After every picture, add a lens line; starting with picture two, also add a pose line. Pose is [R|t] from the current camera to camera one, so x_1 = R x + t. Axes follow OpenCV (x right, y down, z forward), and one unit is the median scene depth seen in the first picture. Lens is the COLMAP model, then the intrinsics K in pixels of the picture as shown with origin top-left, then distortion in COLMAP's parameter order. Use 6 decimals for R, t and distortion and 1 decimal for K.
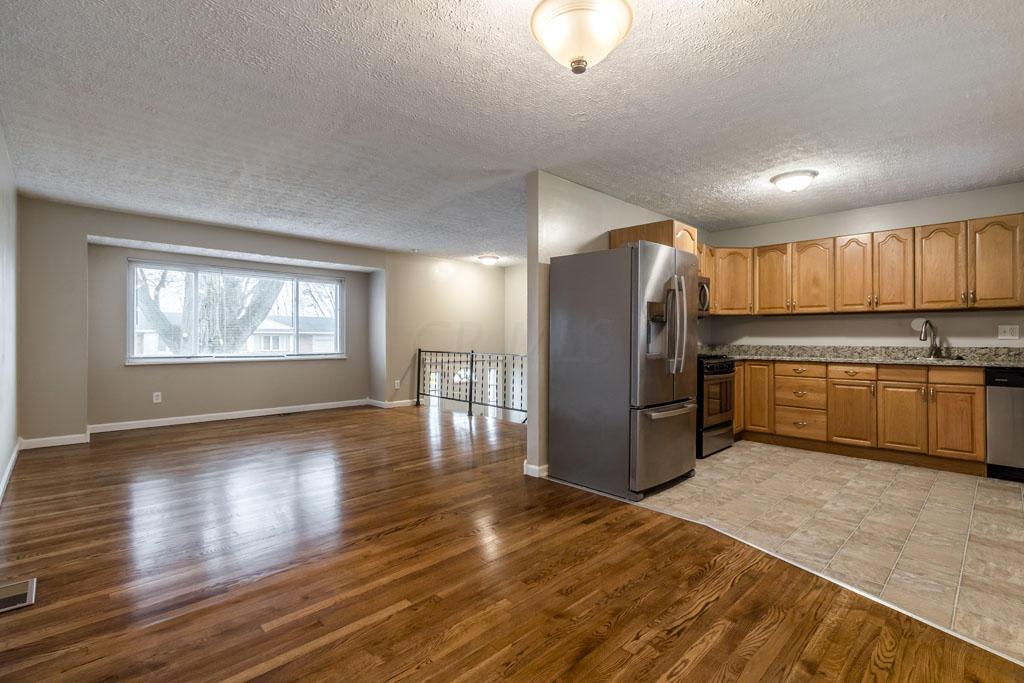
lens RADIAL K [[470.1, 0, 507.9], [0, 470.1, 342.4], [0, 0, 1]] dist [0.001470, -0.000631]
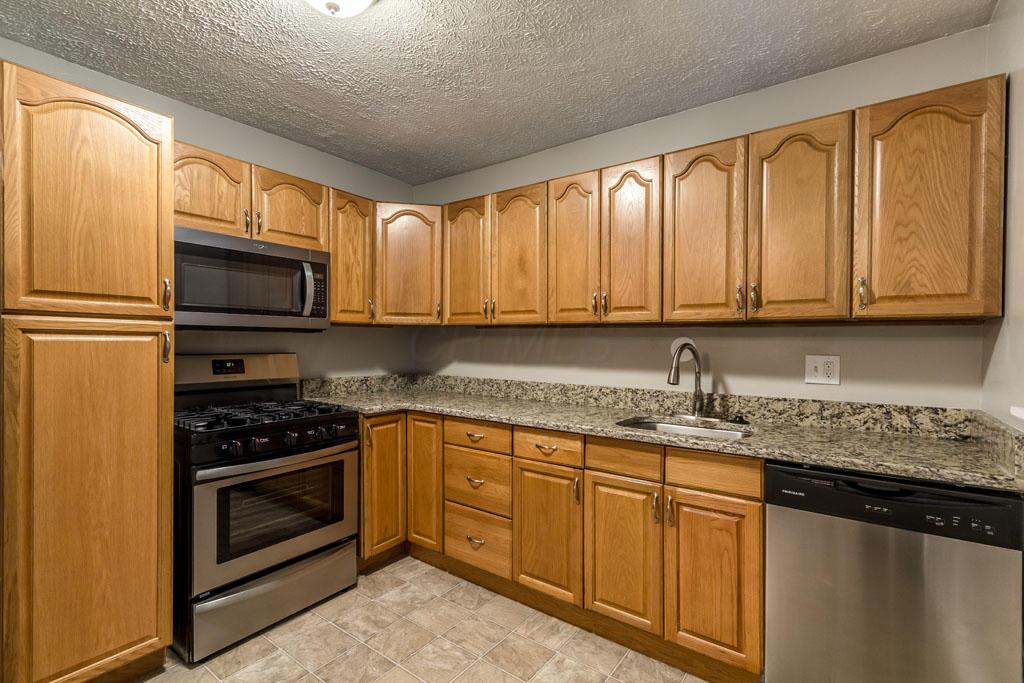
lens RADIAL K [[468.4, 0, 506.5], [0, 468.4, 351.3], [0, 0, 1]] dist [0.001925, -0.000366]
pose [[0.985694, 0.003284, 0.168511, 0.603261], [-0.005392, 0.999913, 0.012053, -0.041882], [-0.168457, -0.012790, 0.985626, 0.525646]]
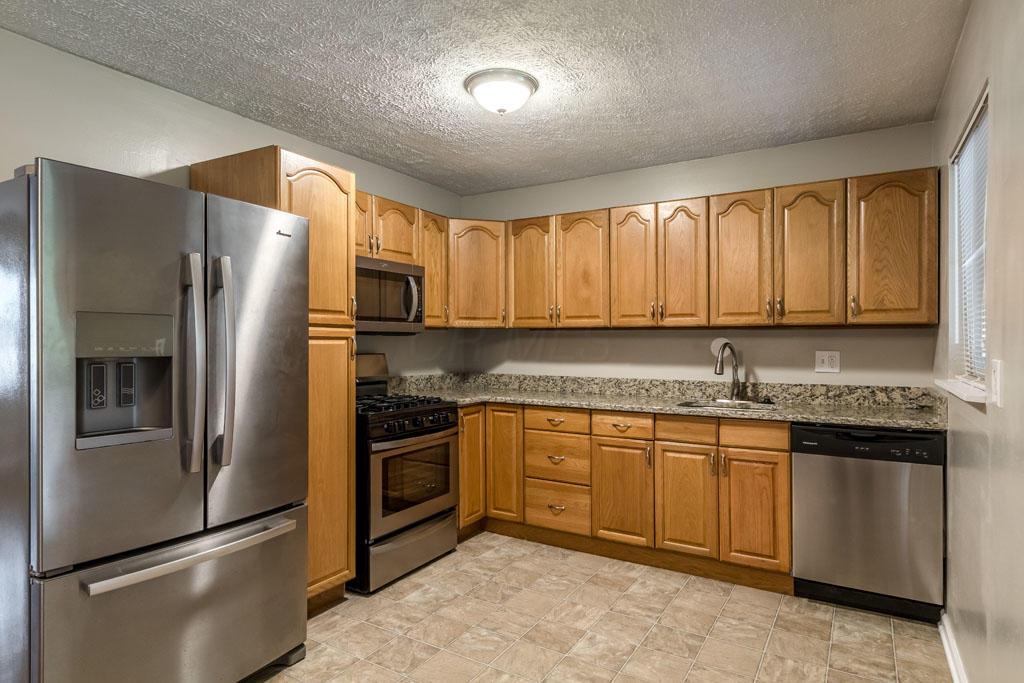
lens RADIAL K [[579.2, 0, 506.6], [0, 579.2, 350.4], [0, 0, 1]] dist [0.001521, 0.000411]
pose [[0.966951, -0.003695, 0.254935, 0.388068], [0.002273, 0.999980, 0.005872, -0.040100], [-0.254952, -0.005099, 0.966940, 0.301845]]
